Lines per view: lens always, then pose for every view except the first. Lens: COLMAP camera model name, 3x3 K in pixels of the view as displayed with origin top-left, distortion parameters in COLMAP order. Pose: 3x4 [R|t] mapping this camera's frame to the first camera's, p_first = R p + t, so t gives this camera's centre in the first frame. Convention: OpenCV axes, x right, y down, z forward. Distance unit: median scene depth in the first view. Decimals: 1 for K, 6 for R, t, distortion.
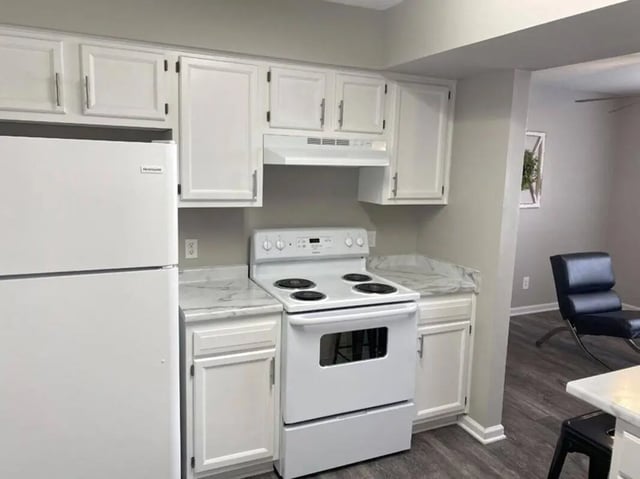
lens RADIAL K [[488.6, 0, 320.1], [0, 488.6, 235.6], [0, 0, 1]] dist [0.048083, -0.061521]
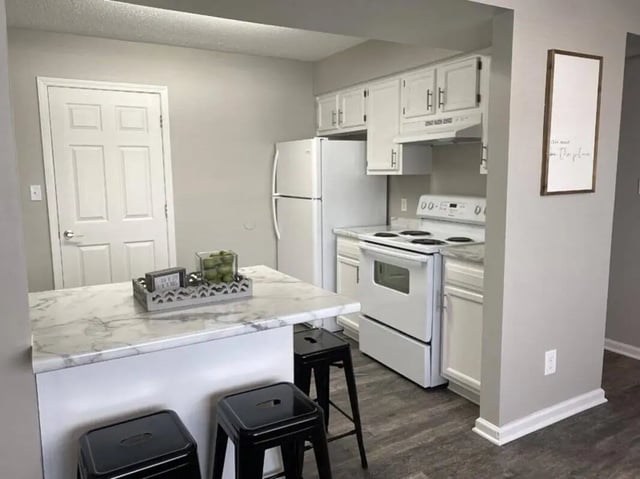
lens RADIAL K [[488.6, 0, 320.1], [0, 488.6, 235.6], [0, 0, 1]] dist [0.048083, -0.061521]
pose [[0.084731, 0.096554, -0.991715, 1.276091], [-0.135857, 0.987118, 0.084499, 0.028502], [0.987098, 0.127572, 0.096757, 0.629510]]
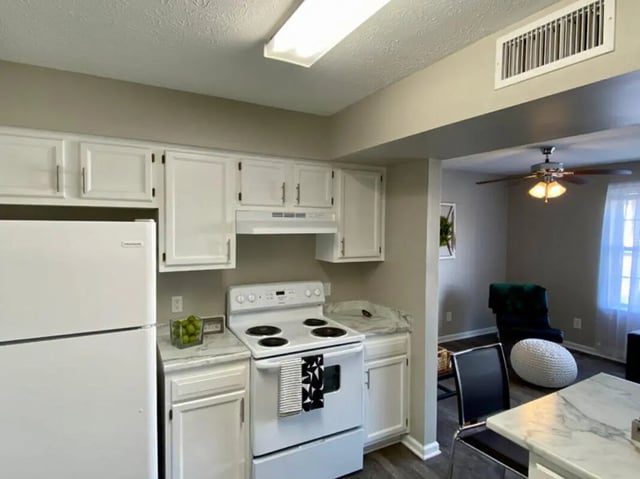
lens RADIAL K [[363.3, 0, 320.0], [0, 363.3, 239.5], [0, 0, 1]] dist [0.066731, -0.062451]
pose [[0.997778, -0.021932, 0.062911, 0.036978], [0.028401, 0.994187, -0.103854, -0.028724], [-0.060267, 0.105410, 0.992601, 0.064670]]
